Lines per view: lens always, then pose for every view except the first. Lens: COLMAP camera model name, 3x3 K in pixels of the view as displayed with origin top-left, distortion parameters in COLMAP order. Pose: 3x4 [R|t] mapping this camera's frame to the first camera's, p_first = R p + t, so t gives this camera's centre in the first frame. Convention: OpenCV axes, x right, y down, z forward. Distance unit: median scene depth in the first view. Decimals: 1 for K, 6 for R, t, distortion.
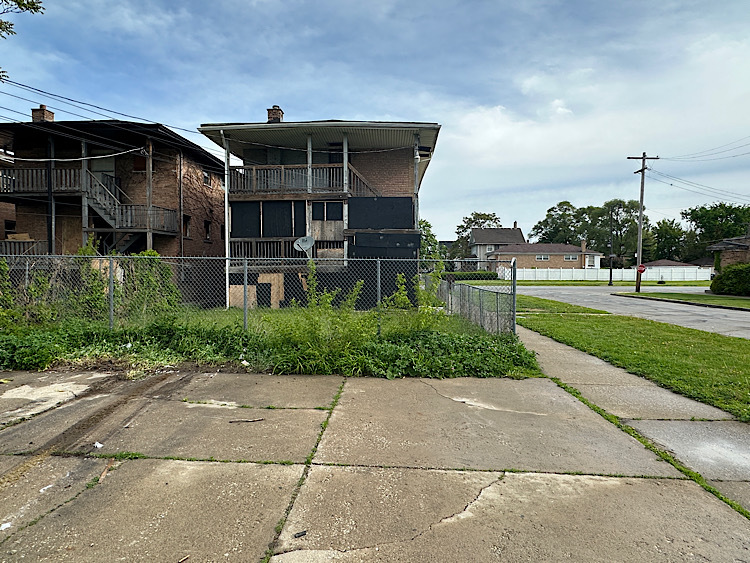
lens RADIAL K [[452.8, 0, 375.0], [0, 452.8, 281.5], [0, 0, 1]] dist [-0.000065, -0.000962]
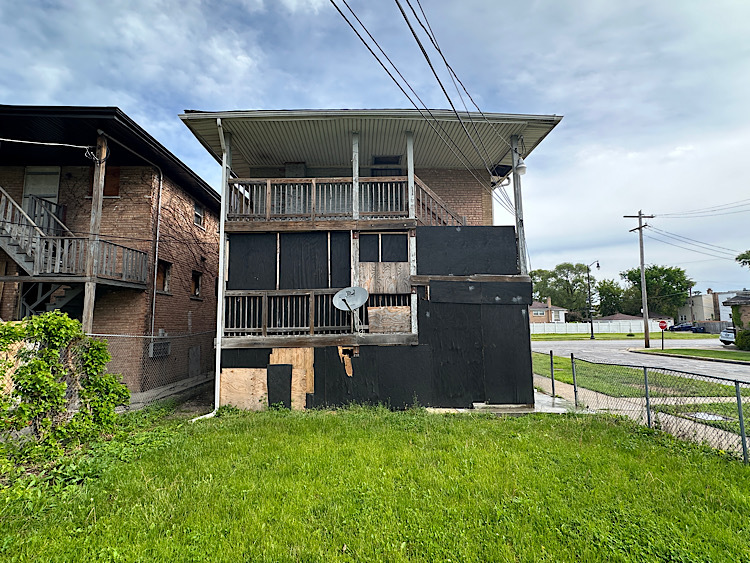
lens RADIAL K [[370.2, 0, 375.0], [0, 370.2, 281.5], [0, 0, 1]] dist [-0.000497, -0.000018]
pose [[0.997663, -0.004968, 0.068150, -0.152224], [0.014469, 0.990096, -0.139643, -0.035273], [-0.066782, 0.140303, 0.987854, 0.488577]]
